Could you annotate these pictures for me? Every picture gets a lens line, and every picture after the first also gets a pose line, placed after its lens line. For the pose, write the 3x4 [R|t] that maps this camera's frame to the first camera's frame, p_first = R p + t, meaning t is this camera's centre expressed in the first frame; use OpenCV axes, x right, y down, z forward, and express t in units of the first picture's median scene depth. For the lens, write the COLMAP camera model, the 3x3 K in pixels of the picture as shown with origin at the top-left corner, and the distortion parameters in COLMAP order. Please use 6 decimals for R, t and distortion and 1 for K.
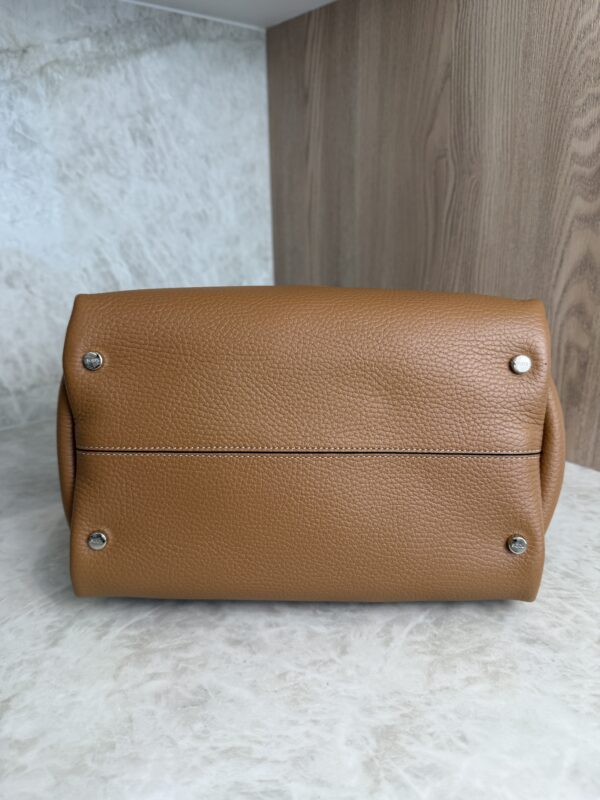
lens RADIAL K [[588.8, 0, 304.2], [0, 588.8, 400.2], [0, 0, 1]] dist [-0.031531, 0.005577]
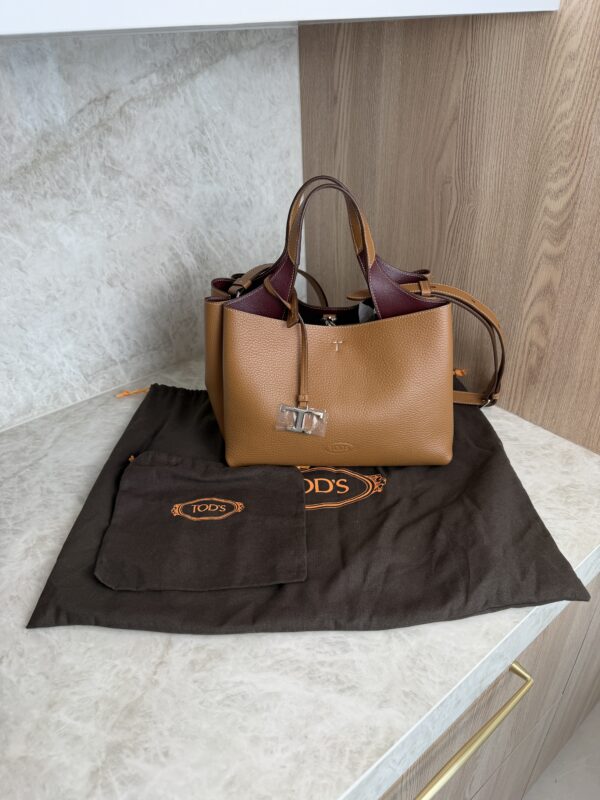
lens RADIAL K [[579.5, 0, 297.0], [0, 579.5, 402.0], [0, 0, 1]] dist [-0.005285, -0.006623]
pose [[0.999628, -0.011218, -0.024880, -0.064934], [0.017401, 0.964262, 0.264380, -0.314035], [0.021025, -0.264714, 0.964098, -0.347015]]
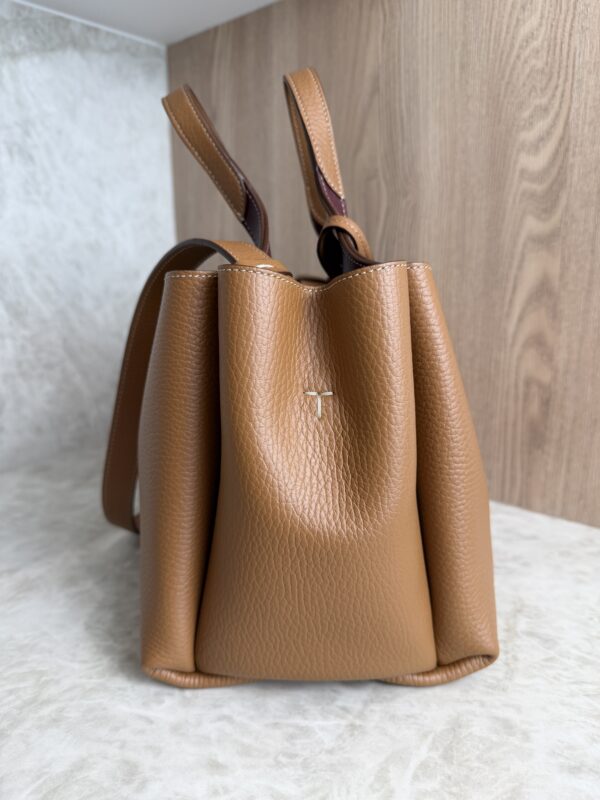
lens RADIAL K [[594.6, 0, 301.7], [0, 594.6, 397.8], [0, 0, 1]] dist [-0.043511, 0.013548]
pose [[0.985841, -0.032143, 0.164574, -0.033932], [0.047366, 0.994867, -0.089426, -0.003414], [-0.160855, 0.095955, 0.982303, 0.166485]]
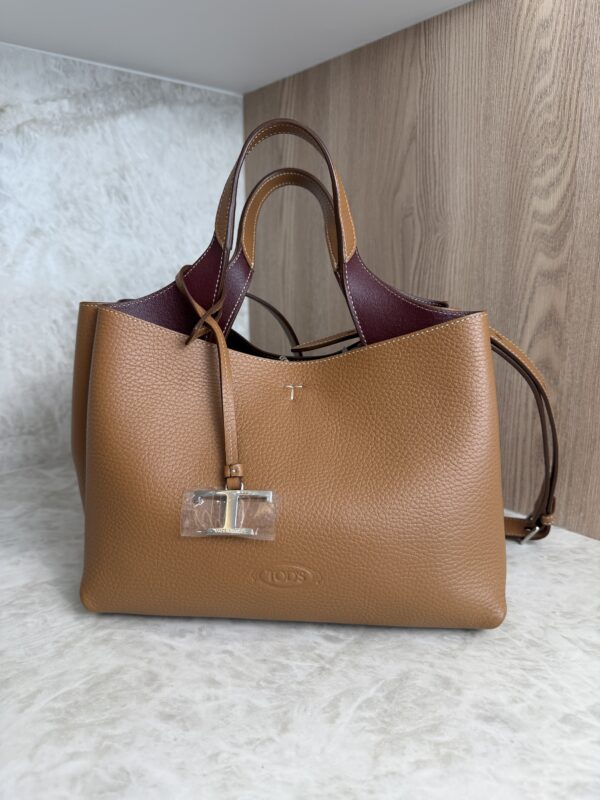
lens RADIAL K [[585.2, 0, 300.0], [0, 585.2, 400.0], [0, 0, 1]] dist [-0.021119, -0.001670]
pose [[0.999940, 0.009395, 0.005643, 0.046742], [-0.008818, 0.995461, -0.094758, 0.000991], [-0.006507, 0.094702, 0.995484, 0.024850]]
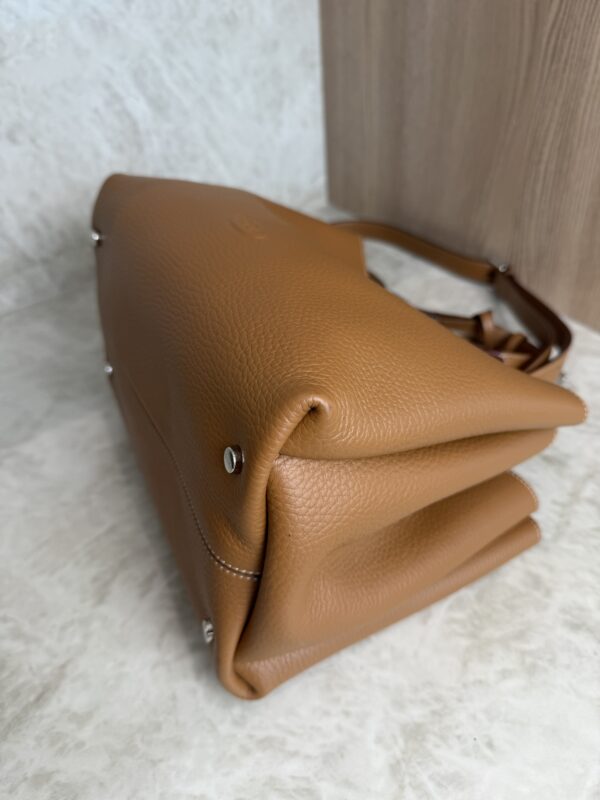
lens RADIAL K [[597.4, 0, 298.8], [0, 597.4, 404.1], [0, 0, 1]] dist [-0.043402, 0.005951]
pose [[0.994401, 0.022504, -0.103245, 0.014601], [0.018443, 0.925102, 0.379270, -0.177662], [0.104048, -0.379050, 0.919508, 0.113628]]
